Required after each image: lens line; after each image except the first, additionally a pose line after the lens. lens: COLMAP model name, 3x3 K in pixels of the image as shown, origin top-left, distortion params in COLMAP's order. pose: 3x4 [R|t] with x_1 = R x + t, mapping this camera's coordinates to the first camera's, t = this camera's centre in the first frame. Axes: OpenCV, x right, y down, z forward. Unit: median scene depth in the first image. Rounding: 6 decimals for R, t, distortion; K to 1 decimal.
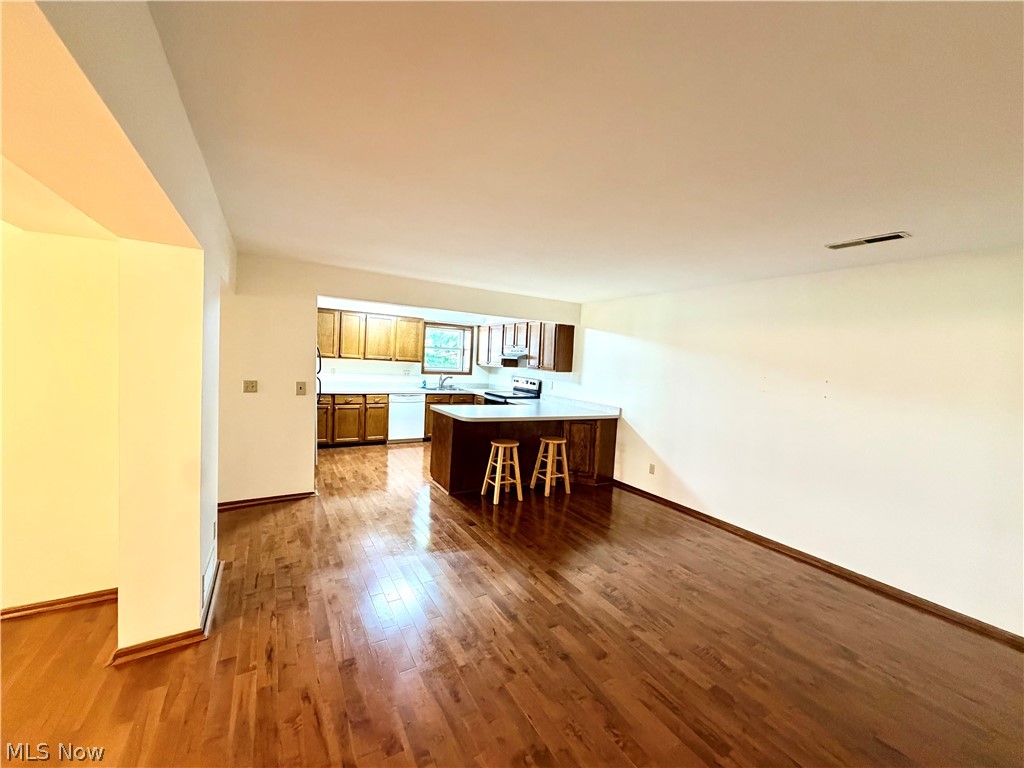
lens RADIAL K [[406.7, 0, 510.2], [0, 406.7, 386.4], [0, 0, 1]] dist [-0.000433, 0.000044]
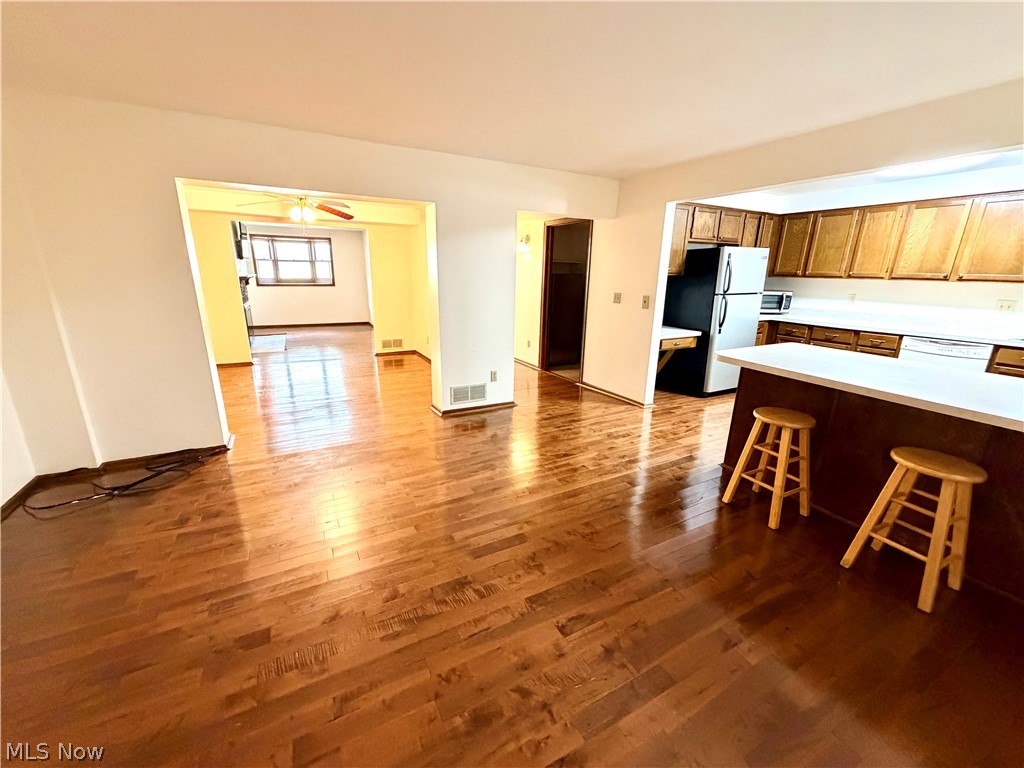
lens RADIAL K [[406.7, 0, 509.8], [0, 406.7, 385.5], [0, 0, 1]] dist [-0.000433, 0.000044]
pose [[-0.046645, 0.218675, -0.974682, 0.340054], [-0.085573, 0.971283, 0.222007, 0.006510], [0.995239, 0.093762, -0.026592, 0.424533]]
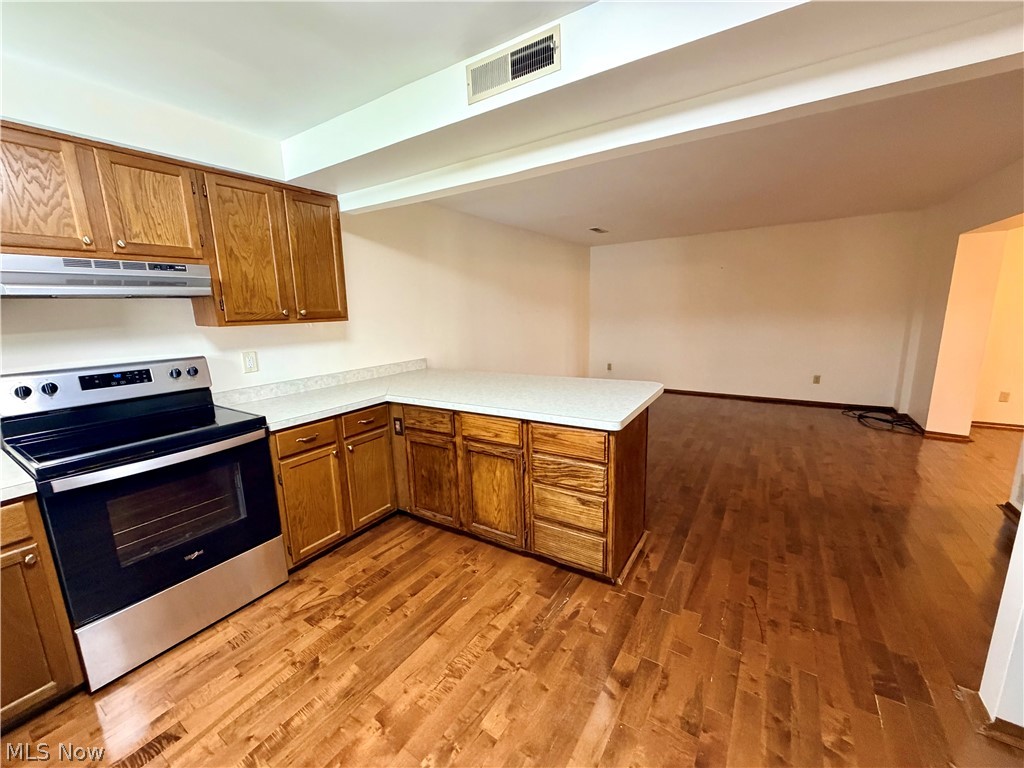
lens RADIAL K [[406.7, 0, 512.8], [0, 406.7, 383.3], [0, 0, 1]] dist [-0.000433, 0.000044]
pose [[-0.453662, -0.207257, 0.866739, -0.342997], [0.067216, 0.961853, 0.265182, -0.067204], [-0.888635, 0.178562, -0.422425, 0.906672]]
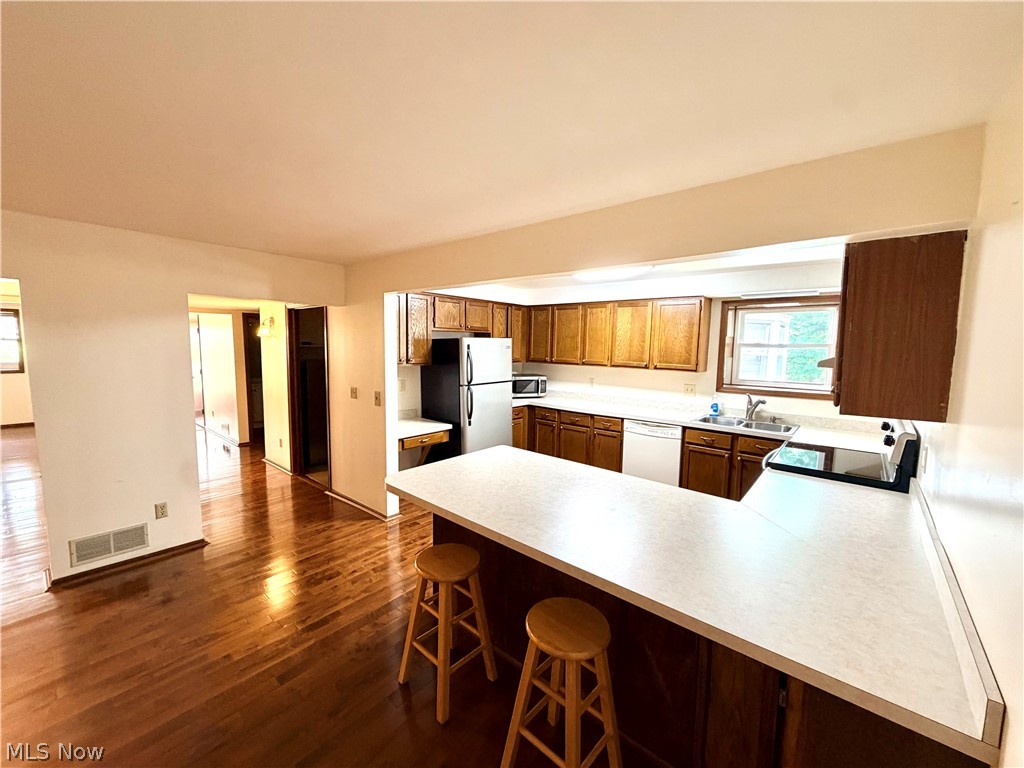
lens RADIAL K [[406.7, 0, 509.3], [0, 406.7, 384.7], [0, 0, 1]] dist [-0.000433, 0.000044]
pose [[0.316506, 0.045379, -0.947504, 0.267737], [-0.063352, 0.997636, 0.026618, -0.041935], [0.946473, 0.051601, 0.318633, 0.597284]]
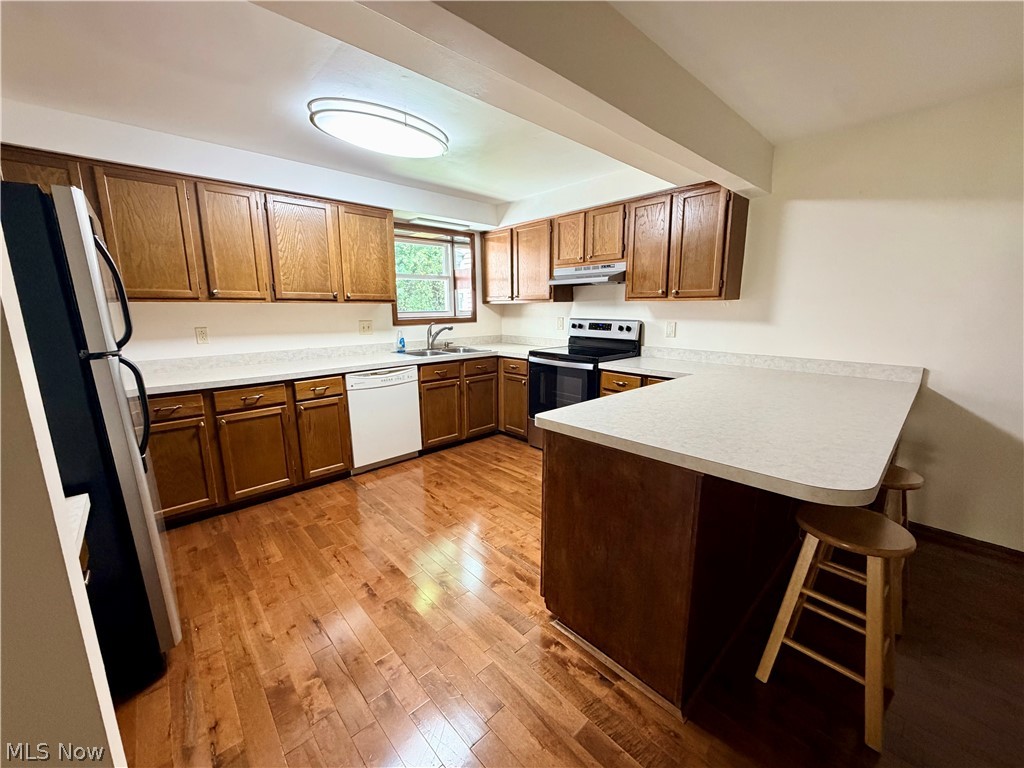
lens RADIAL K [[406.7, 0, 509.8], [0, 406.7, 384.4], [0, 0, 1]] dist [-0.000433, 0.000044]
pose [[0.975376, -0.098090, 0.197536, -0.204430], [0.072174, 0.988298, 0.134383, -0.017594], [-0.208406, -0.116817, 0.971041, 0.502569]]
